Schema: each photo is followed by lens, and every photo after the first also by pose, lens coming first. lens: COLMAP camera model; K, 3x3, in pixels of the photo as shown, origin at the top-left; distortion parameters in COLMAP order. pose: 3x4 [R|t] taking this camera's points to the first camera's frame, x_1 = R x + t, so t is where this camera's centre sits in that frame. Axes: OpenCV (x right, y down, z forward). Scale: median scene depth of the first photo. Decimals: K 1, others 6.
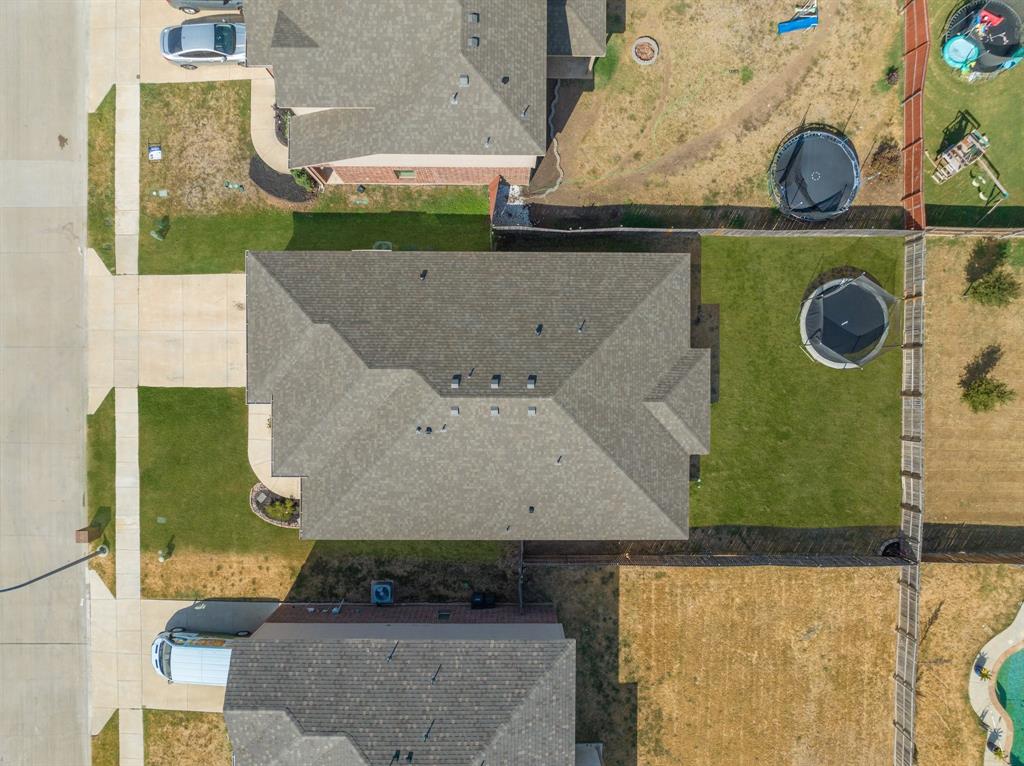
lens RADIAL K [[723.0, 0, 511.6], [0, 723.0, 384.7], [0, 0, 1]] dist [-0.052873, 0.031364]
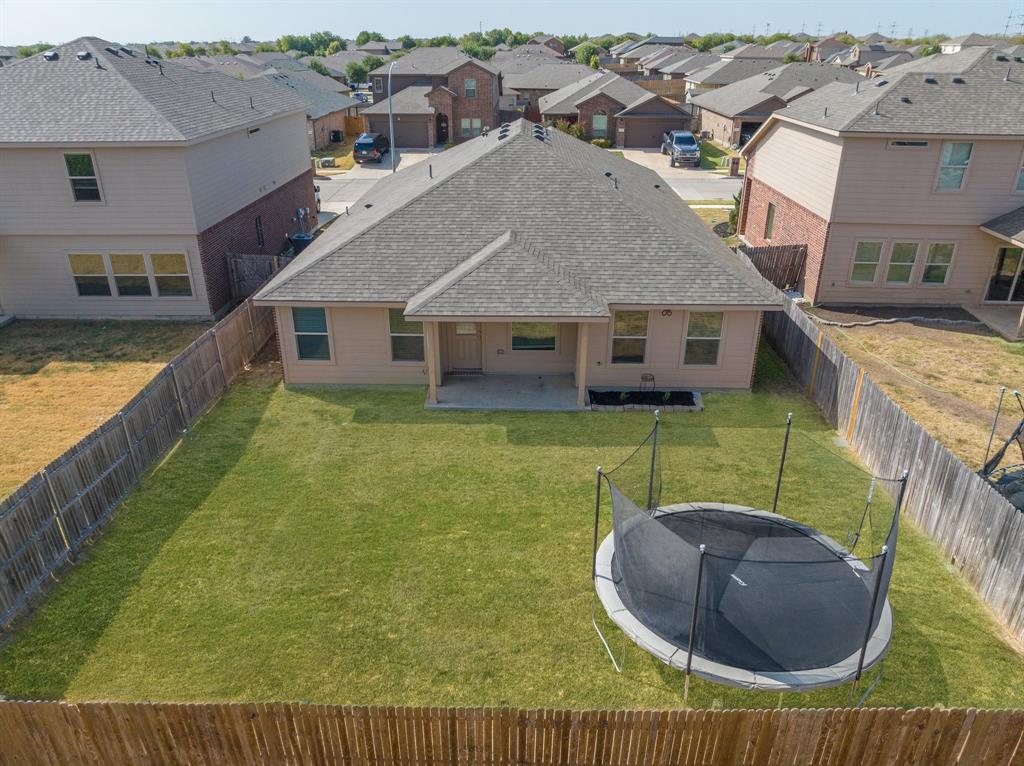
lens RADIAL K [[723.0, 0, 510.4], [0, 723.0, 380.8], [0, 0, 1]] dist [-0.052873, 0.031364]
pose [[-0.018951, 0.417328, -0.908558, 0.699777], [-0.999775, -0.016535, 0.013259, 0.012523], [-0.009490, 0.908606, 0.417548, 0.764937]]
